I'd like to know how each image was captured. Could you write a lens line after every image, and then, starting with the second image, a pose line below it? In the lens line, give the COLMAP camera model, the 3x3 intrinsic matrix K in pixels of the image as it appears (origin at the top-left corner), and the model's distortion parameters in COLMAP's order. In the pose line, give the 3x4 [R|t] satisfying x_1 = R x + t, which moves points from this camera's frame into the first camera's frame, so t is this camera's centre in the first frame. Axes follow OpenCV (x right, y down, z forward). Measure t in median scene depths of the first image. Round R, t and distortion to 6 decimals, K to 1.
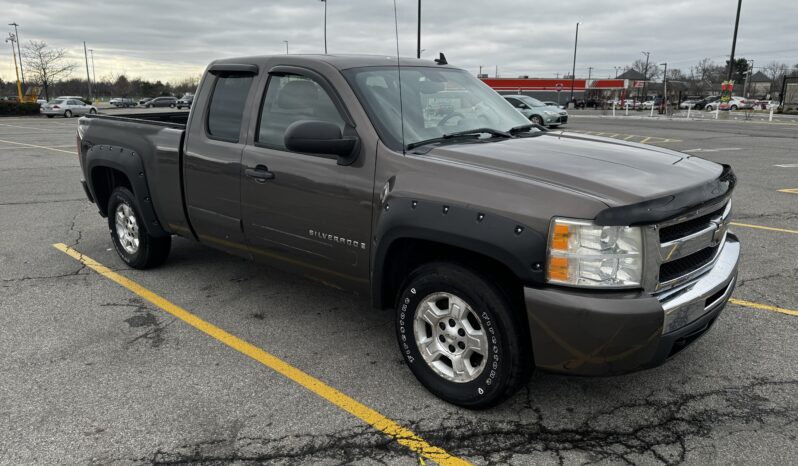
lens RADIAL K [[552.6, 0, 398.6], [0, 552.6, 228.0], [0, 0, 1]] dist [0.108006, -0.156918]
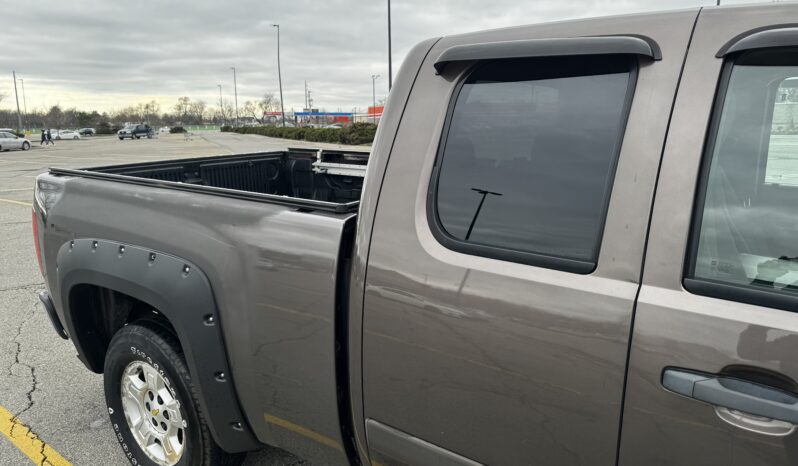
lens RADIAL K [[561.2, 0, 399.0], [0, 561.2, 233.0], [0, 0, 1]] dist [0.060274, -0.078216]
pose [[0.995810, -0.031656, 0.085787, -0.388535], [0.034903, 0.998720, -0.036612, -0.153408], [-0.084519, 0.039453, 0.995641, 0.627613]]
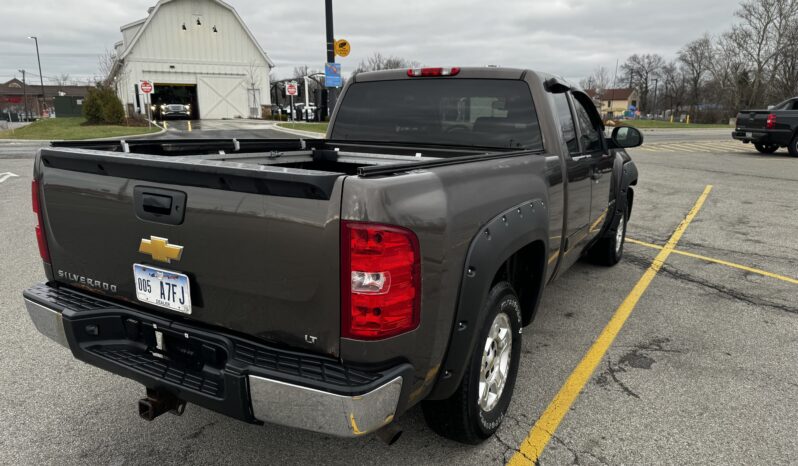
lens RADIAL K [[561.2, 0, 399.0], [0, 561.2, 233.0], [0, 0, 1]] dist [0.060274, -0.078216]
pose [[-0.204956, -0.203047, 0.957479, -1.168756], [0.218412, 0.944091, 0.246960, -0.325141], [-0.954091, 0.259741, -0.149149, 1.401995]]
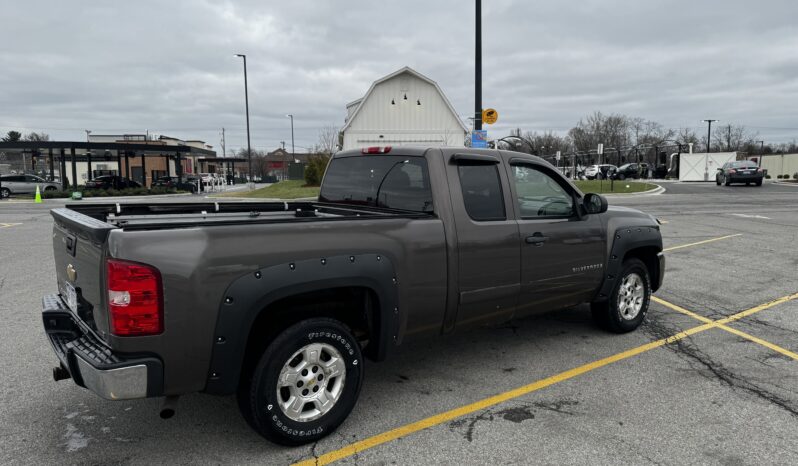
lens RADIAL K [[552.6, 0, 398.6], [0, 552.6, 228.0], [0, 0, 1]] dist [0.108006, -0.156918]
pose [[0.173445, -0.096374, 0.980117, -1.345460], [0.228534, 0.971974, 0.055131, -0.231421], [-0.957961, 0.214428, 0.190609, 0.914776]]
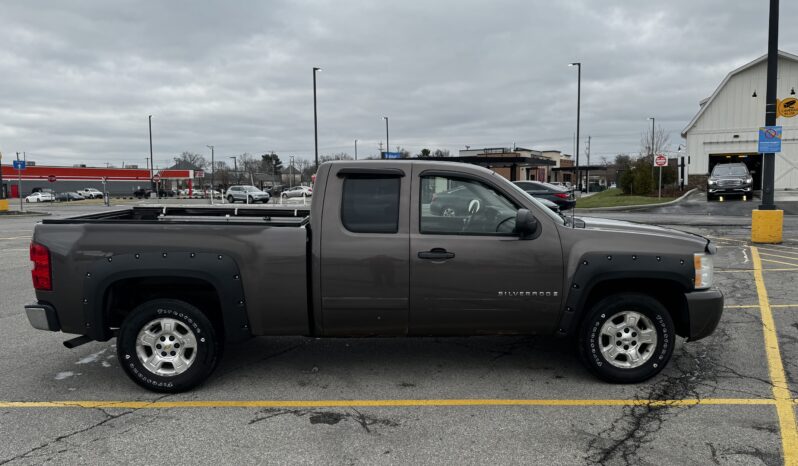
lens RADIAL K [[551.6, 0, 396.2], [0, 551.6, 236.5], [0, 0, 1]] dist [0.087612, -0.125339]
pose [[0.735768, -0.069173, 0.673692, -0.973698], [0.162226, 0.983810, -0.076158, -0.053290], [-0.657517, 0.165325, 0.735077, 0.143030]]
